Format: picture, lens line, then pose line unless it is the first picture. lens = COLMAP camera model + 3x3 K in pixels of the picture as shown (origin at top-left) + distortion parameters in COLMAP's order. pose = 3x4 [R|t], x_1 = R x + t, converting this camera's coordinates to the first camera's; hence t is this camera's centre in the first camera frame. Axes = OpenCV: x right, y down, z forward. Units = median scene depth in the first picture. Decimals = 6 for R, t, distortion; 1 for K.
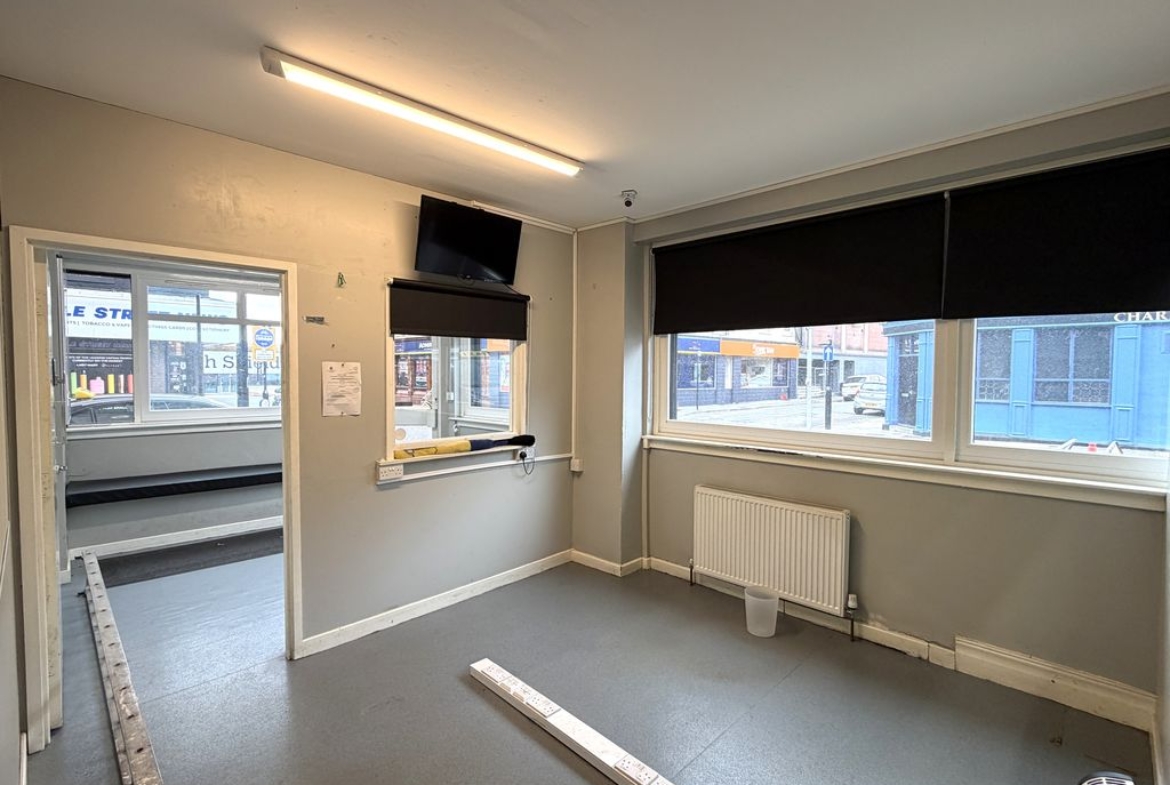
lens RADIAL K [[542.3, 0, 581.1], [0, 542.3, 391.5], [0, 0, 1]] dist [-0.000886, -0.000212]
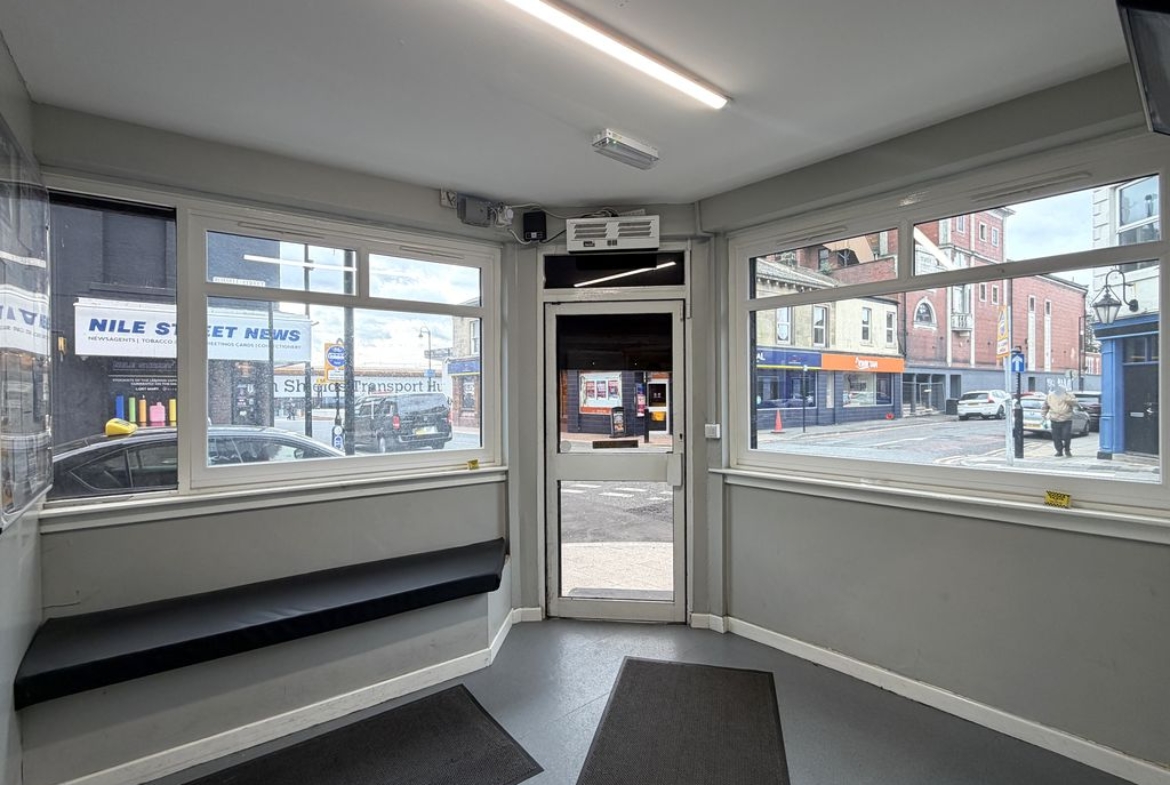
lens RADIAL K [[542.3, 0, 589.6], [0, 542.3, 392.3], [0, 0, 1]] dist [-0.000886, -0.000212]
pose [[0.997515, -0.012208, -0.069387, -0.103215], [0.009736, 0.999310, -0.035851, -0.003845], [0.069777, 0.035087, 0.996945, 0.132552]]
